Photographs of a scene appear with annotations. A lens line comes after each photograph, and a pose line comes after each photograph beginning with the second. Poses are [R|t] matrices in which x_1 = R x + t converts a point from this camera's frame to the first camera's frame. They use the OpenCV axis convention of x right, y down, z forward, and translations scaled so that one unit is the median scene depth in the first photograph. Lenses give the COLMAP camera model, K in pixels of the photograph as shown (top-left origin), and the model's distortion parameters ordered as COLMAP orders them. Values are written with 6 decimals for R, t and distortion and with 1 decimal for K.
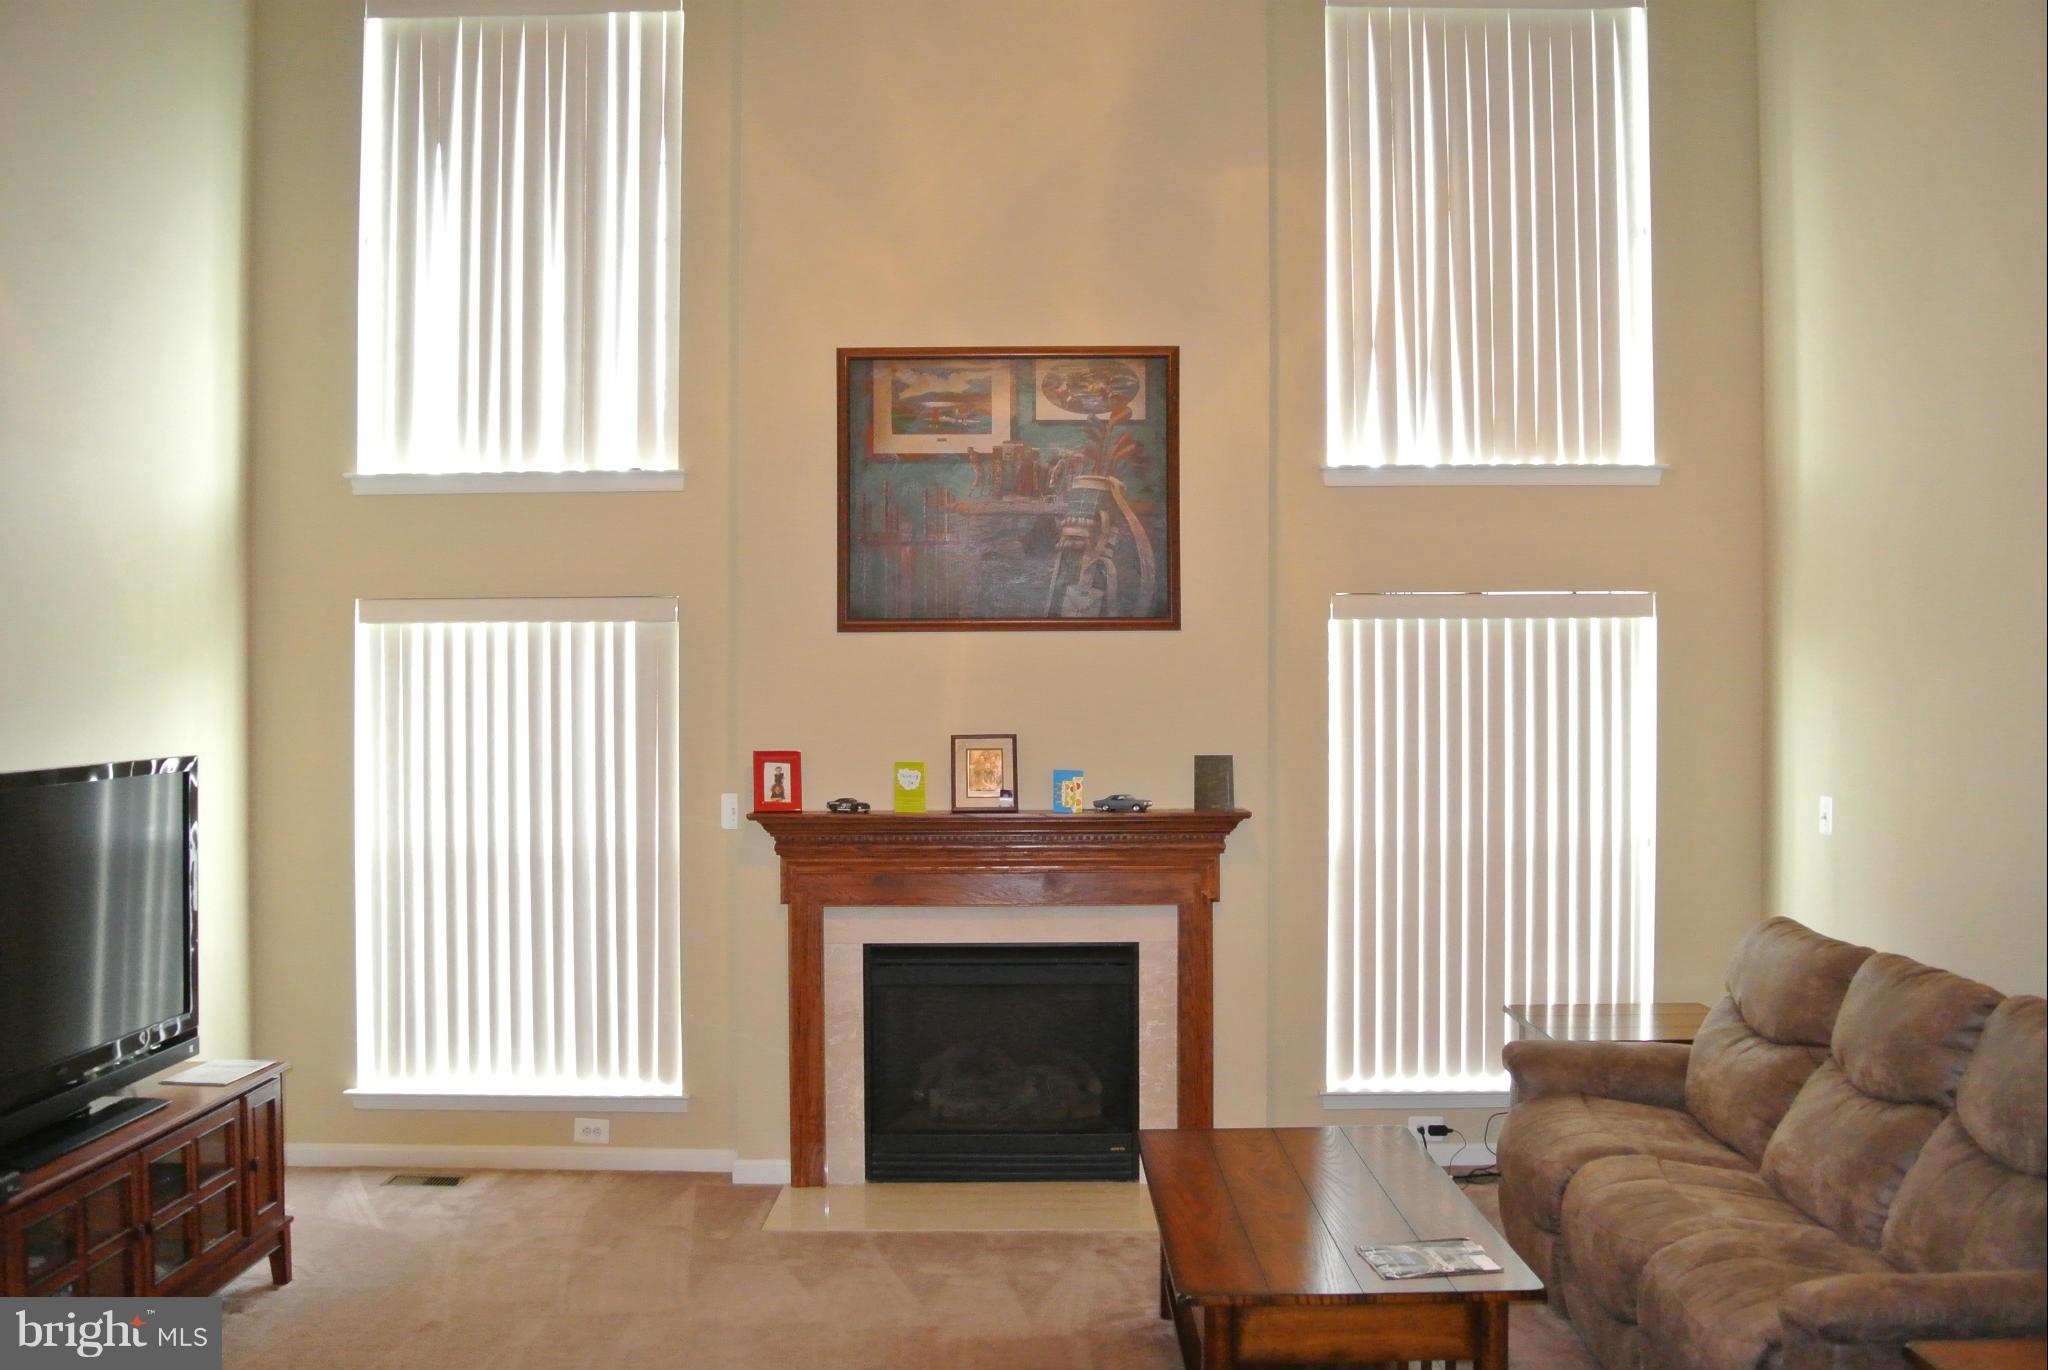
lens RADIAL K [[1600.3, 0, 1035.5], [0, 1600.3, 686.9], [0, 0, 1]] dist [-0.080008, 0.025610]
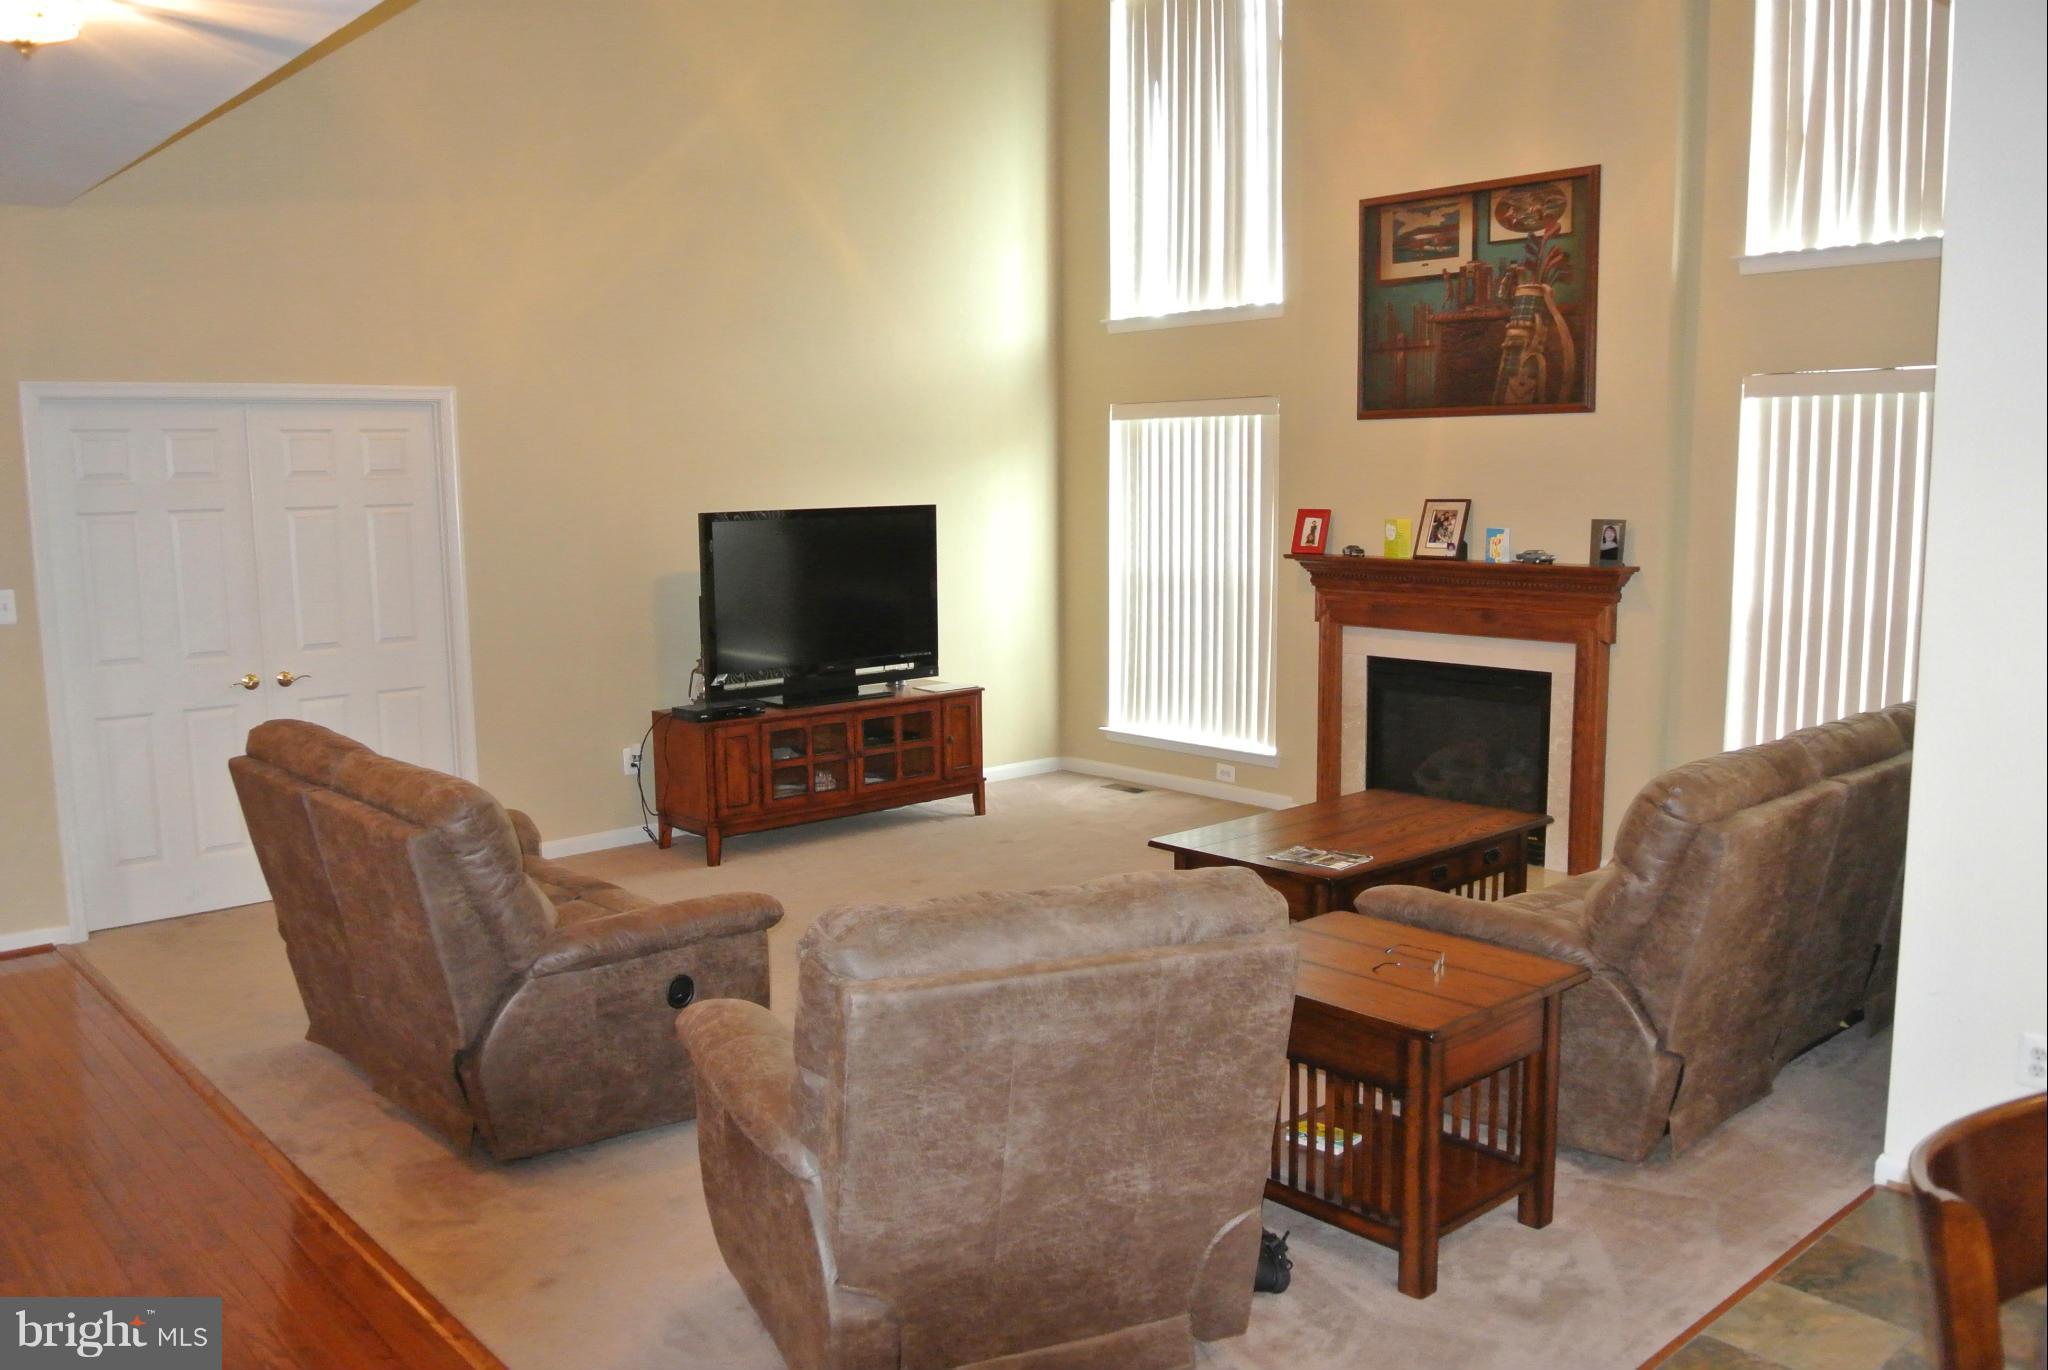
lens RADIAL K [[1600.3, 0, 1035.5], [0, 1600.3, 686.9], [0, 0, 1]] dist [-0.080008, 0.025610]
pose [[0.679099, 0.095452, -0.727814, 0.676403], [0.007295, 0.990583, 0.136720, 0.002586], [0.734010, -0.098156, 0.672008, -0.102085]]
